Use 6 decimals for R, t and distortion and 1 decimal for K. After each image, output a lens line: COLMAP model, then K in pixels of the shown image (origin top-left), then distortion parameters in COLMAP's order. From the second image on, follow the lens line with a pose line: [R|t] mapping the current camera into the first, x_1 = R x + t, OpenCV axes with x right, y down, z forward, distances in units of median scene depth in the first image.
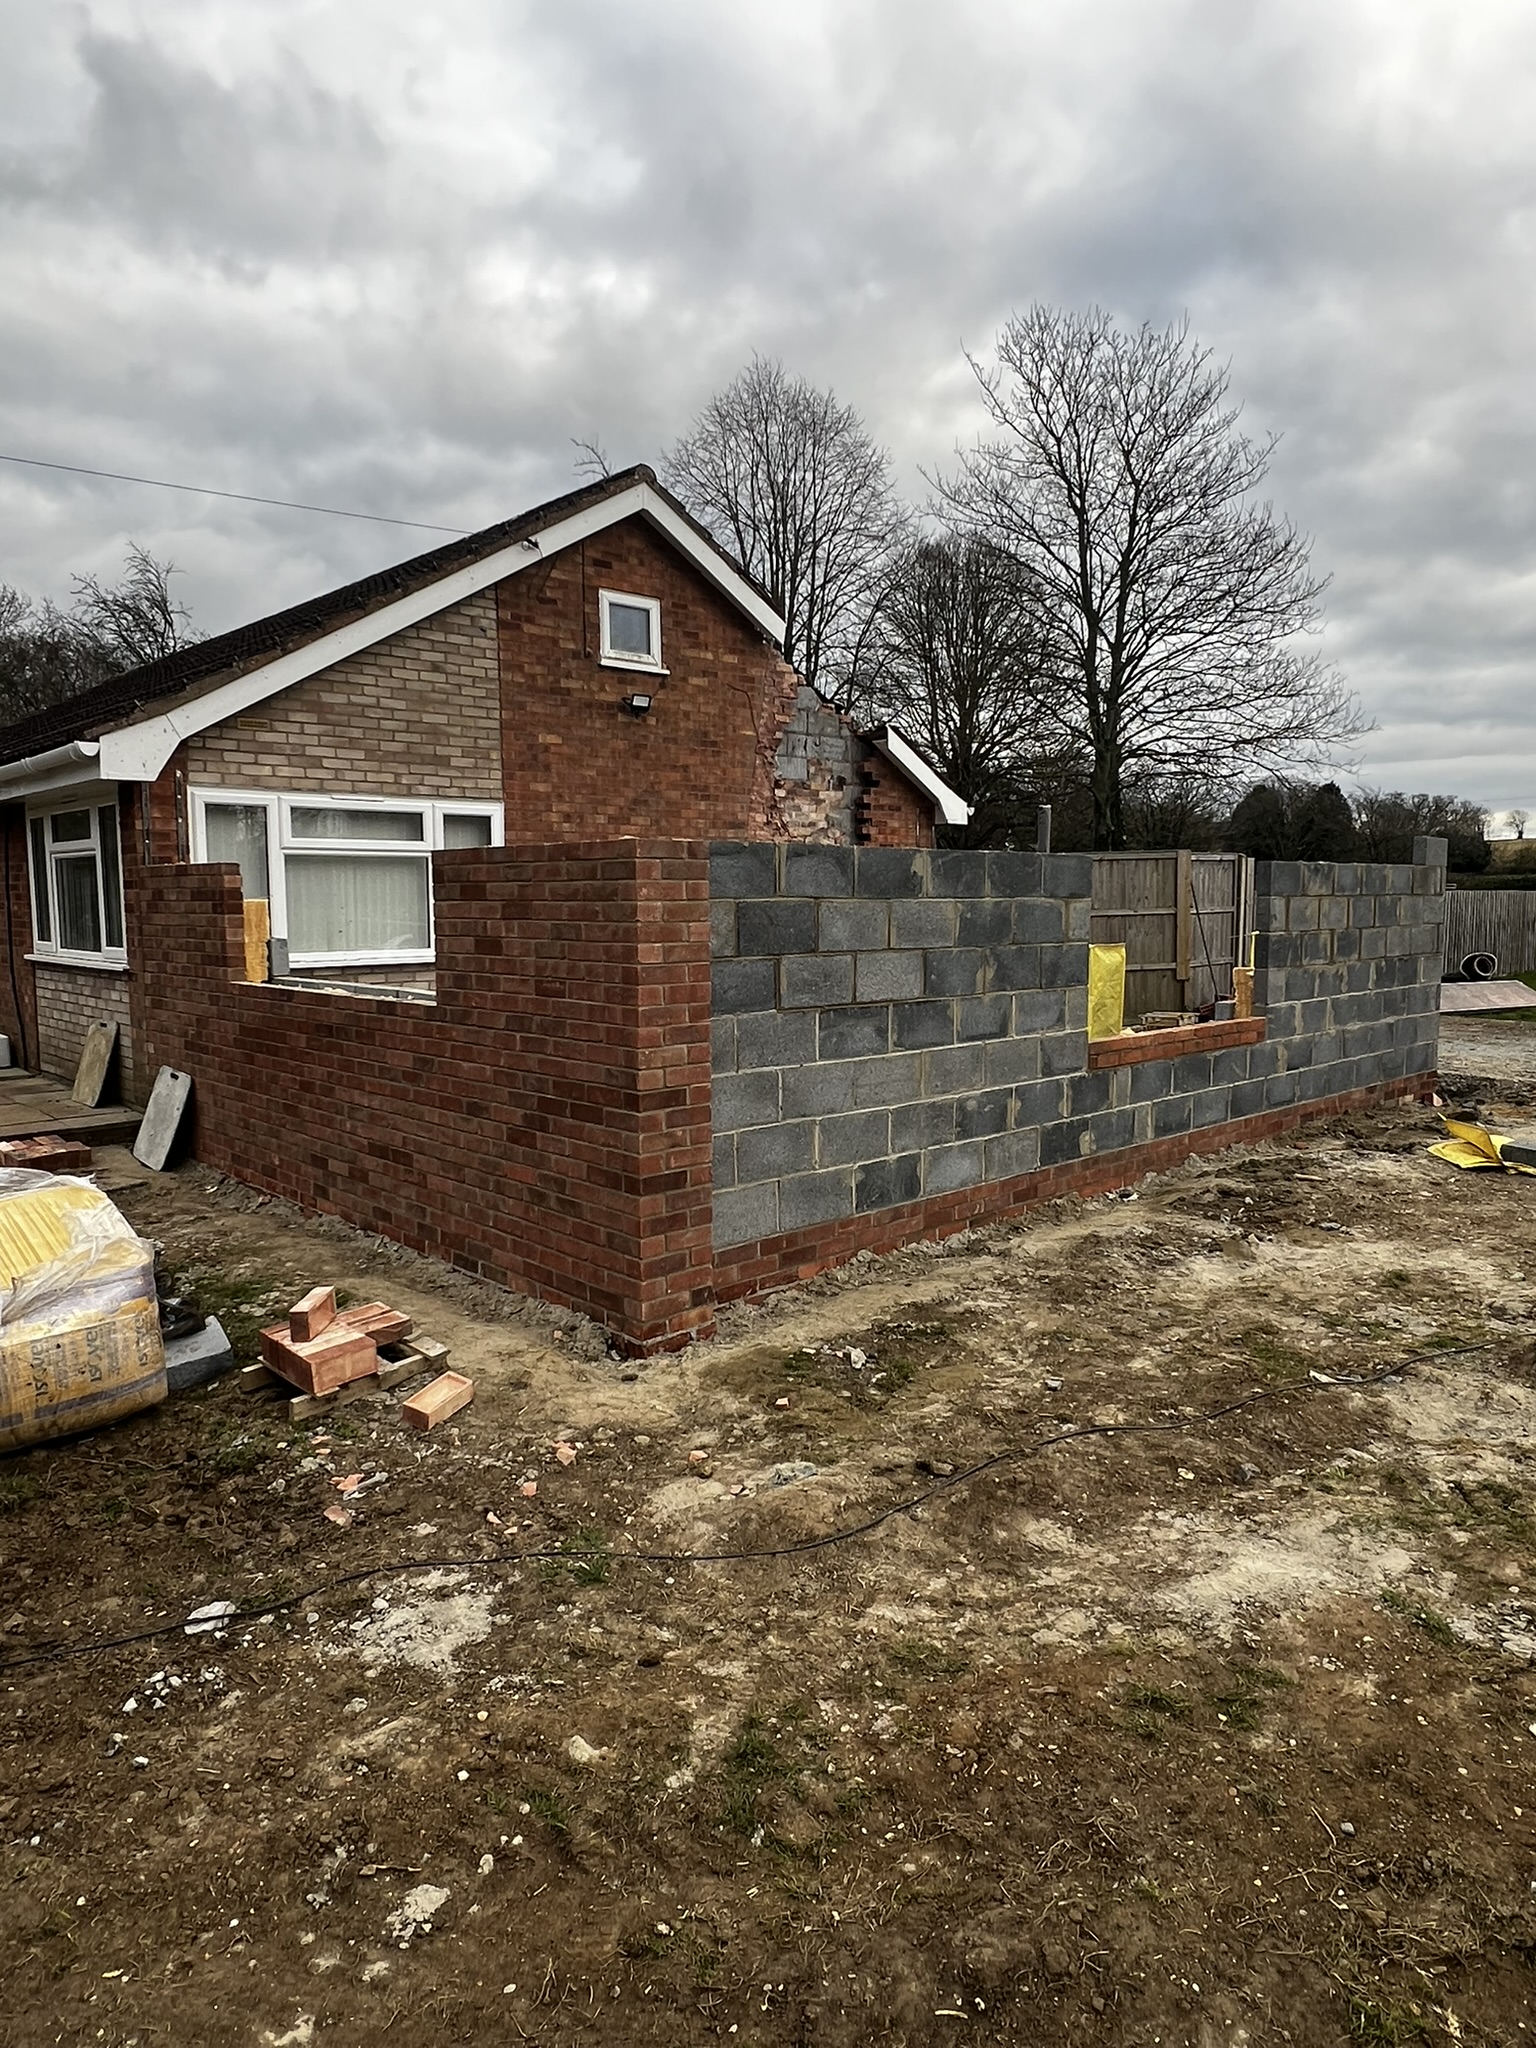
lens RADIAL K [[1283.1, 0, 774.5], [0, 1283.1, 1018.2], [0, 0, 1]] dist [0.001907, -0.001210]
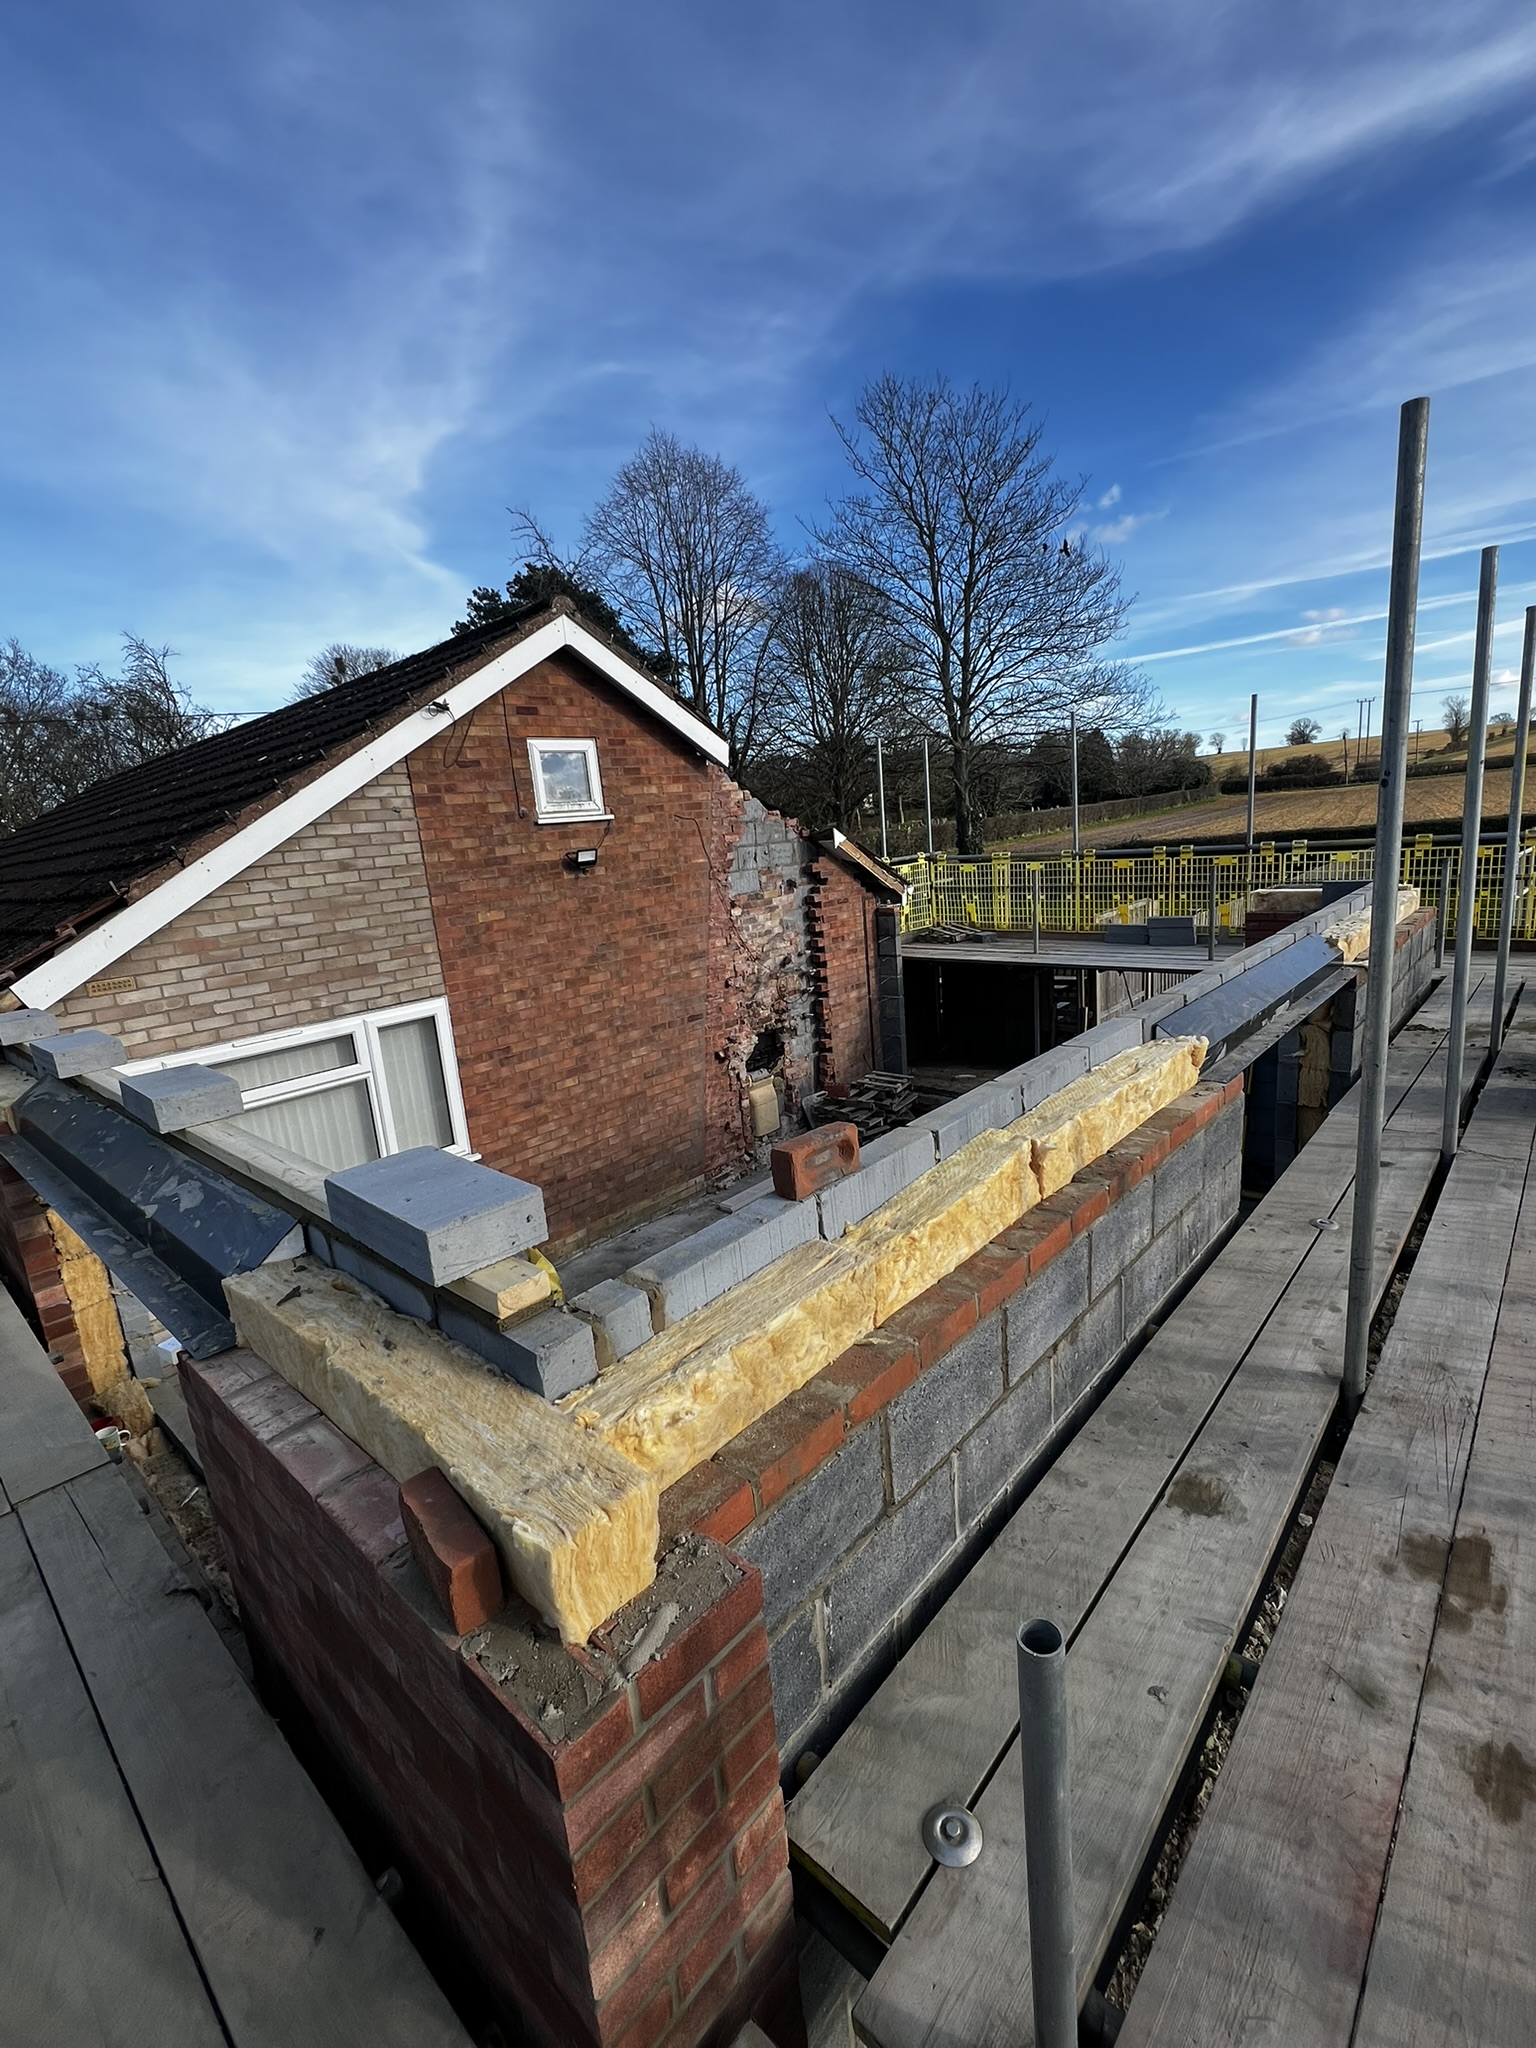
lens RADIAL K [[904.1, 0, 773.7], [0, 904.1, 1023.1], [0, 0, 1]] dist [-0.001719, -0.000174]
pose [[0.993694, -0.093877, 0.061314, -0.019778], [0.086169, 0.989254, 0.118115, -0.186291], [-0.071744, -0.112087, 0.991105, 0.313103]]
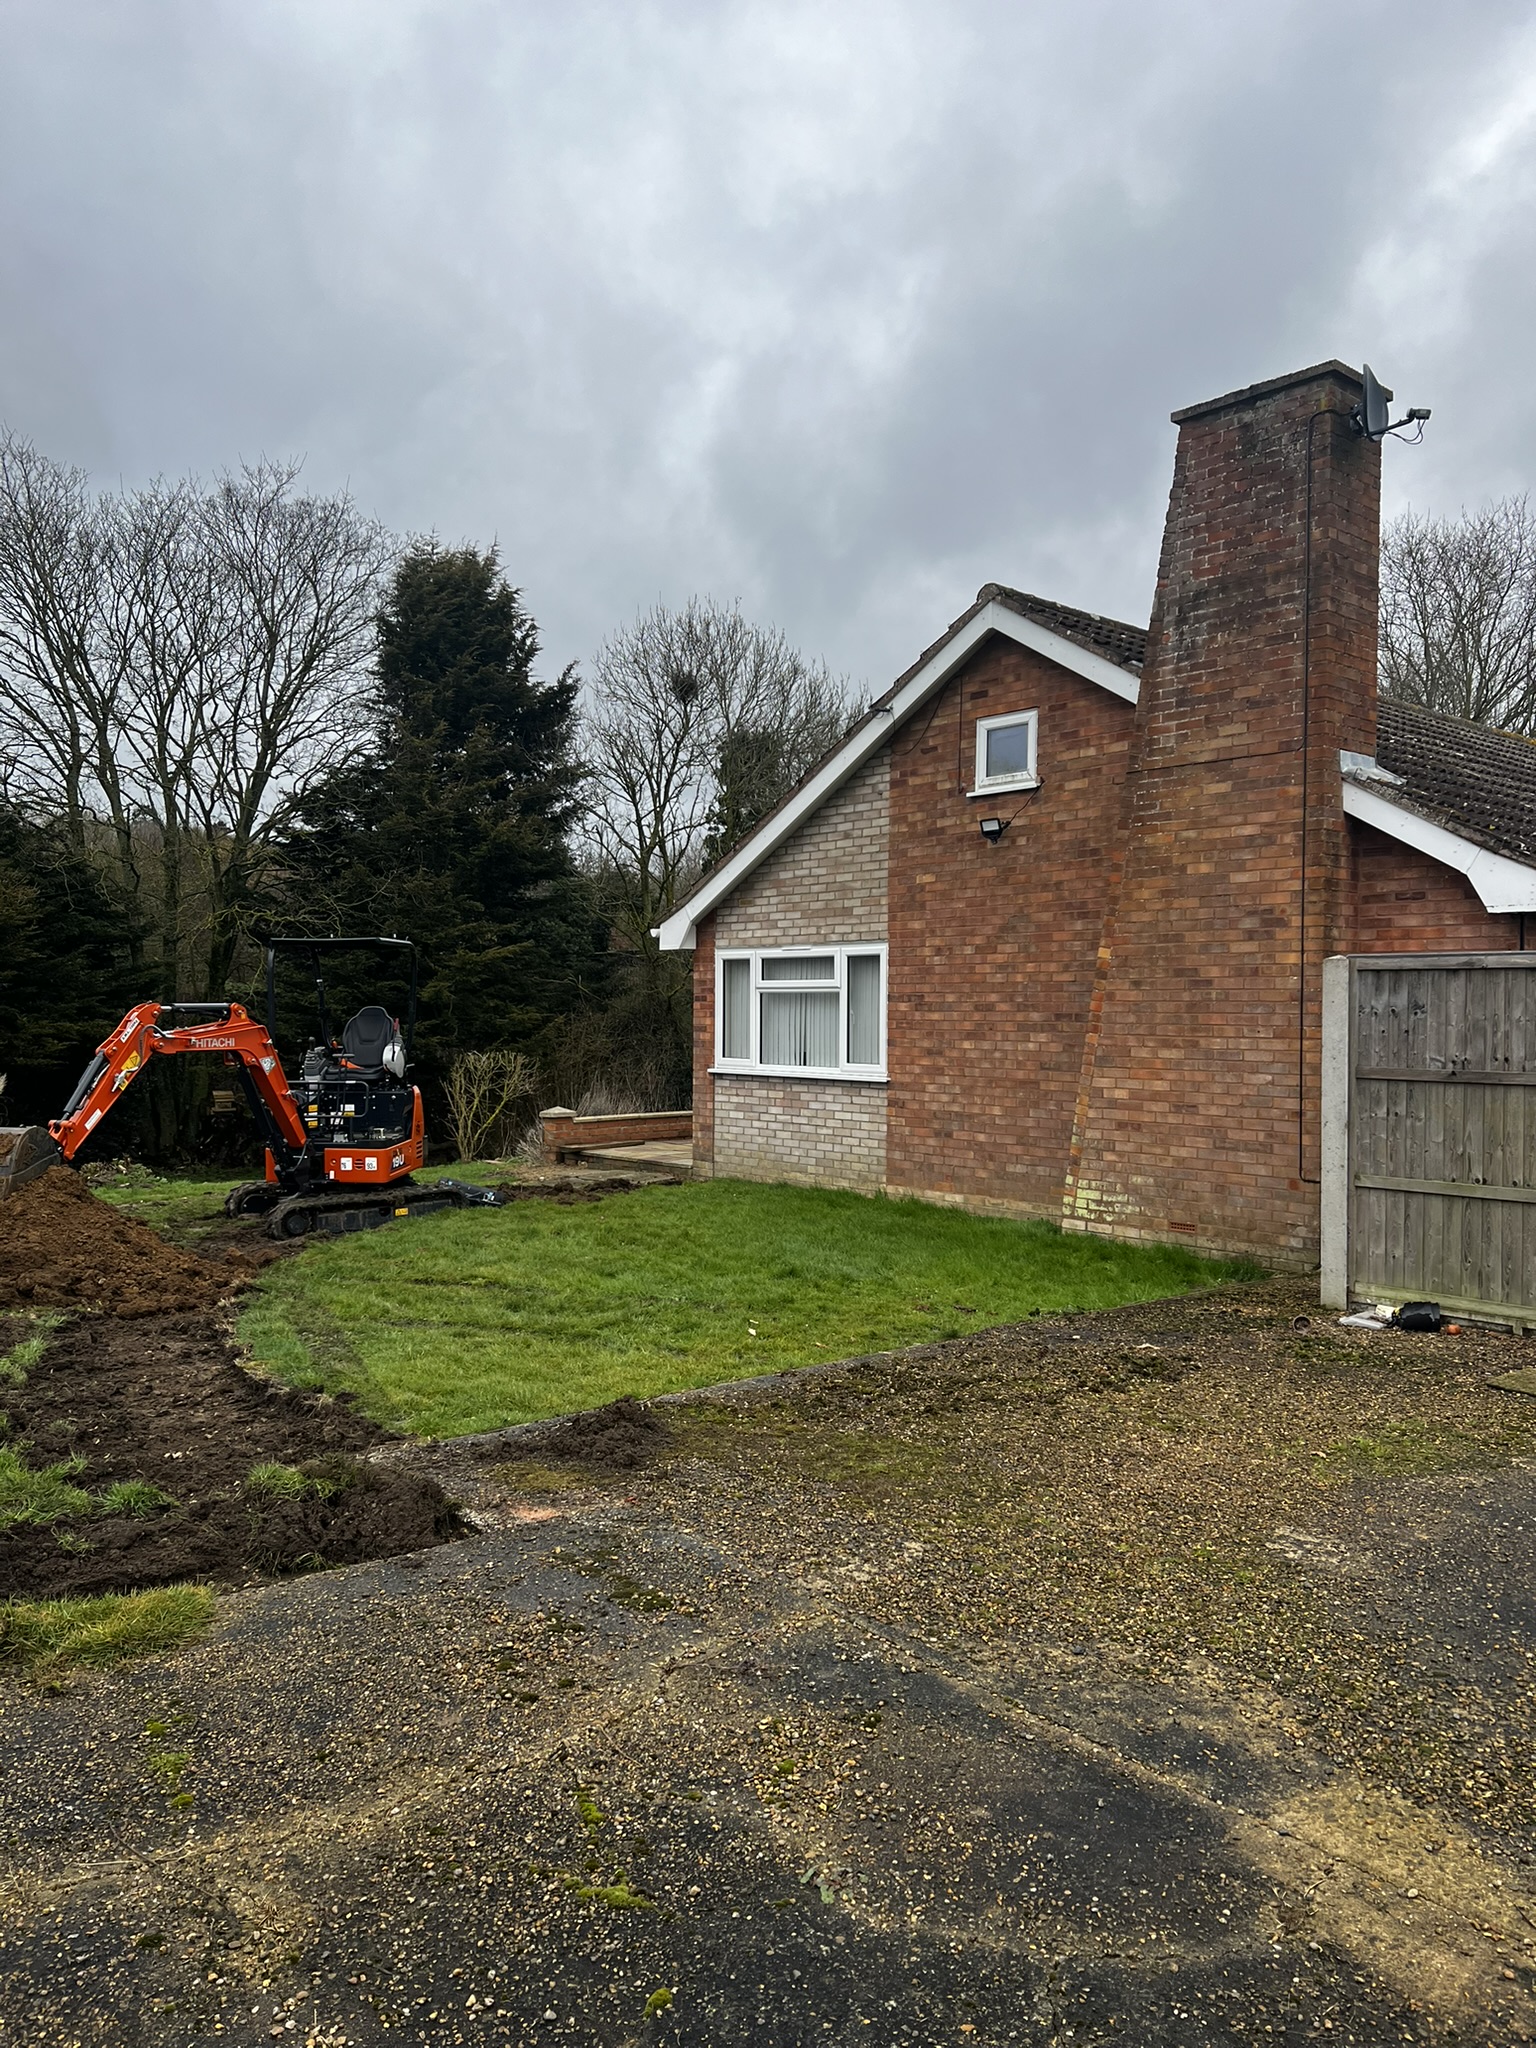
lens RADIAL K [[1515.2, 0, 768.0], [0, 1515.2, 1024.0], [0, 0, 1]] dist [0.146773, -0.351332]
pose [[-0.028046, 0.013784, -0.999512, 1.005591], [-0.101192, 0.994729, 0.016557, -0.098111], [0.994471, 0.101607, -0.026504, 0.849743]]
